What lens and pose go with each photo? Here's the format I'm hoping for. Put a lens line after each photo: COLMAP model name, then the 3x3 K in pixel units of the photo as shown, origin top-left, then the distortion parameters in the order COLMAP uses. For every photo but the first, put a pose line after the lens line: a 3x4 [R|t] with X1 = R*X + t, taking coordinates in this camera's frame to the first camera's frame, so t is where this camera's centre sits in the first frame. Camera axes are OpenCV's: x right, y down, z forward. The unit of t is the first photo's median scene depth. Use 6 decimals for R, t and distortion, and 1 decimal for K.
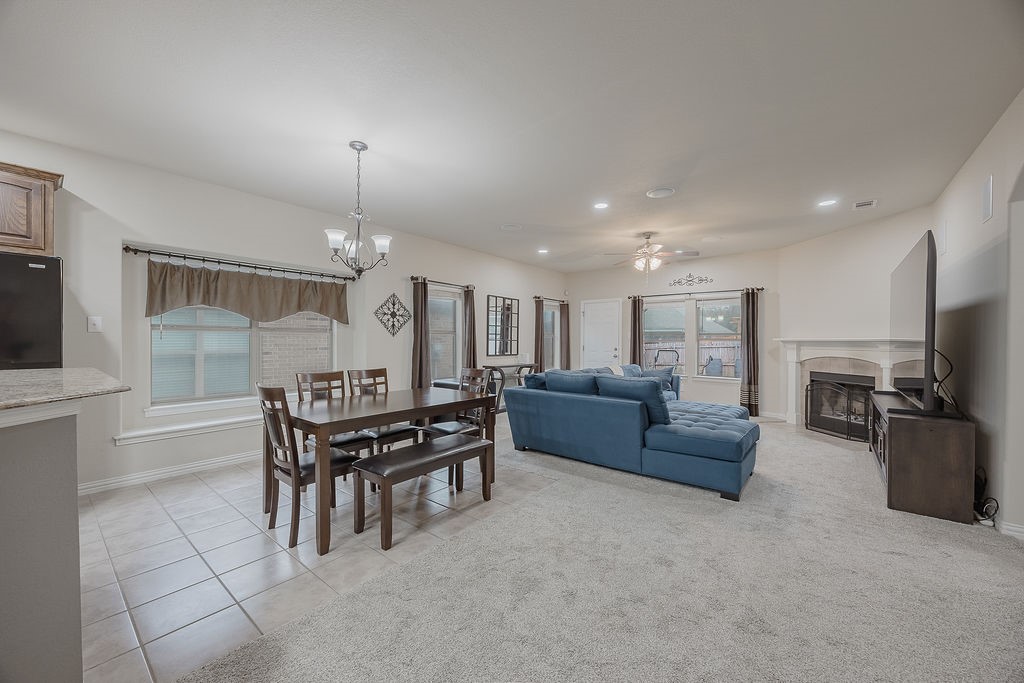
lens RADIAL K [[390.9, 0, 514.4], [0, 390.9, 342.5], [0, 0, 1]] dist [-0.001039, -0.000109]
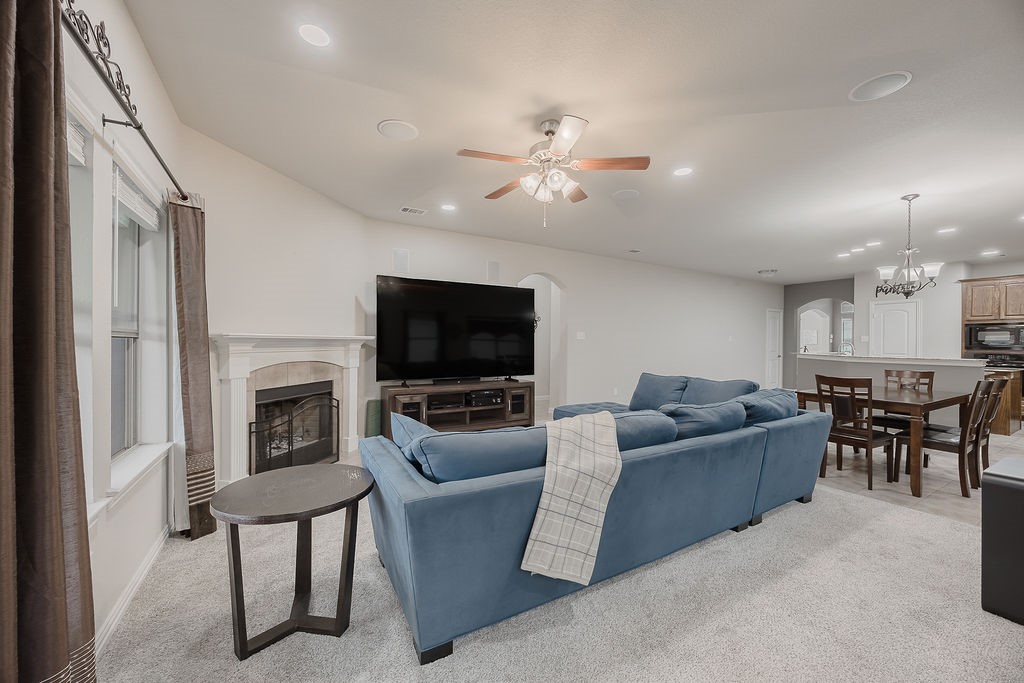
lens RADIAL K [[387.5, 0, 513.8], [0, 387.5, 343.6], [0, 0, 1]] dist [-0.002502, -0.000035]
pose [[-0.936209, -0.013412, 0.351188, 0.210286], [-0.010803, 0.999898, 0.009389, -0.005807], [-0.351278, 0.004996, -0.936258, 1.474665]]
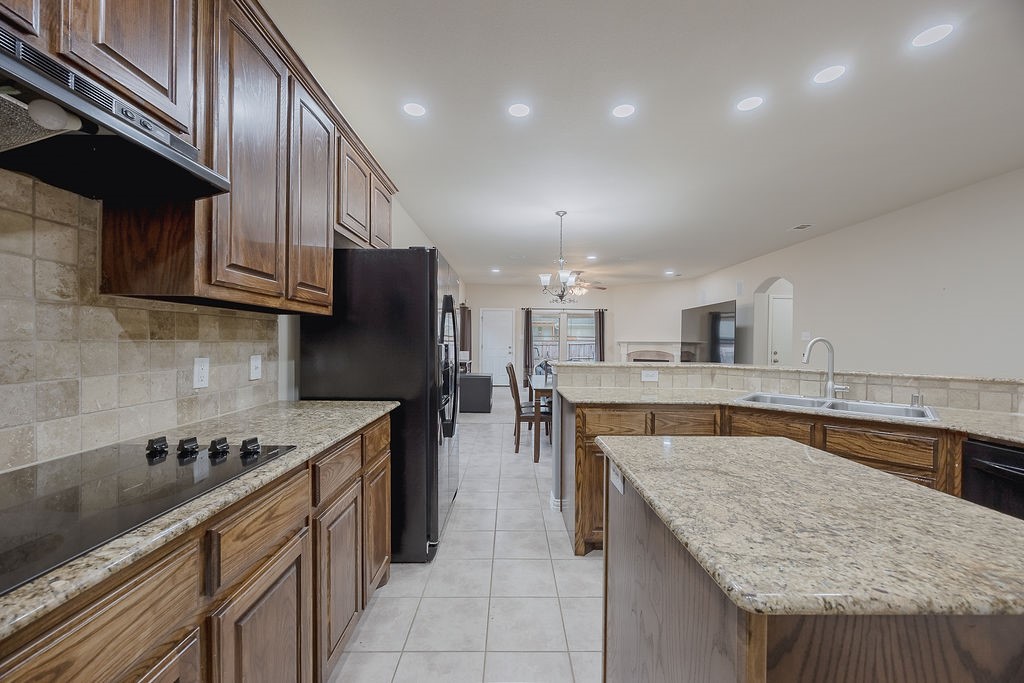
lens RADIAL K [[390.9, 0, 514.4], [0, 390.9, 342.5], [0, 0, 1]] dist [-0.001039, -0.000109]
pose [[0.773753, 0.001015, 0.633487, -0.823114], [-0.003850, 0.999988, 0.003101, -0.004313], [-0.633476, -0.004838, 0.773747, -0.029782]]
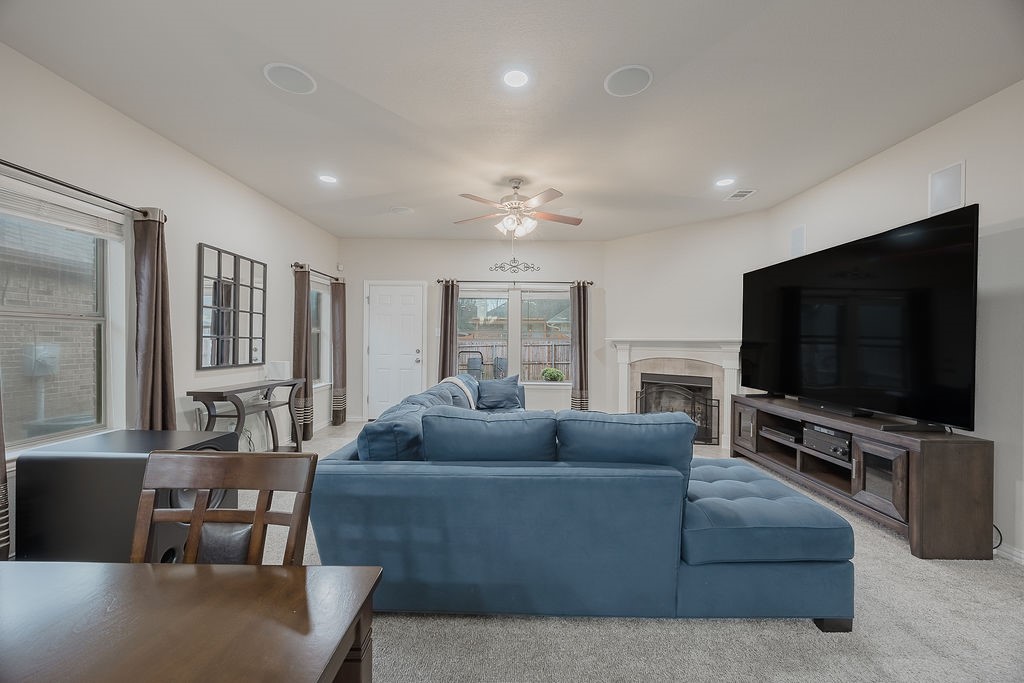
lens RADIAL K [[390.2, 0, 512.7], [0, 390.2, 342.9], [0, 0, 1]] dist [-0.001835, -0.000141]
pose [[0.782278, -0.000057, 0.622929, -0.081151], [-0.003072, 0.999987, 0.003948, -0.002270], [-0.622922, -0.005002, 0.782268, 0.477365]]
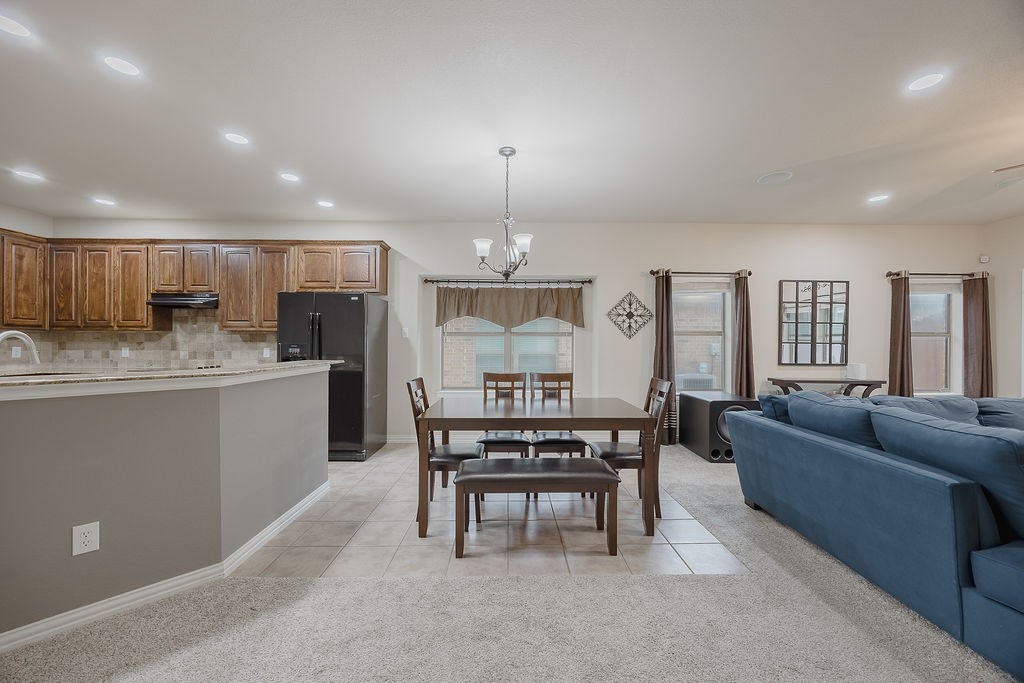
lens RADIAL K [[389.0, 0, 511.7], [0, 389.0, 343.1], [0, 0, 1]] dist [-0.002747, -0.000177]
pose [[0.634417, -0.000598, -0.772991, 0.213803], [-0.004473, 0.999980, -0.004445, -0.000671], [0.772978, 0.006278, 0.634402, 0.203825]]
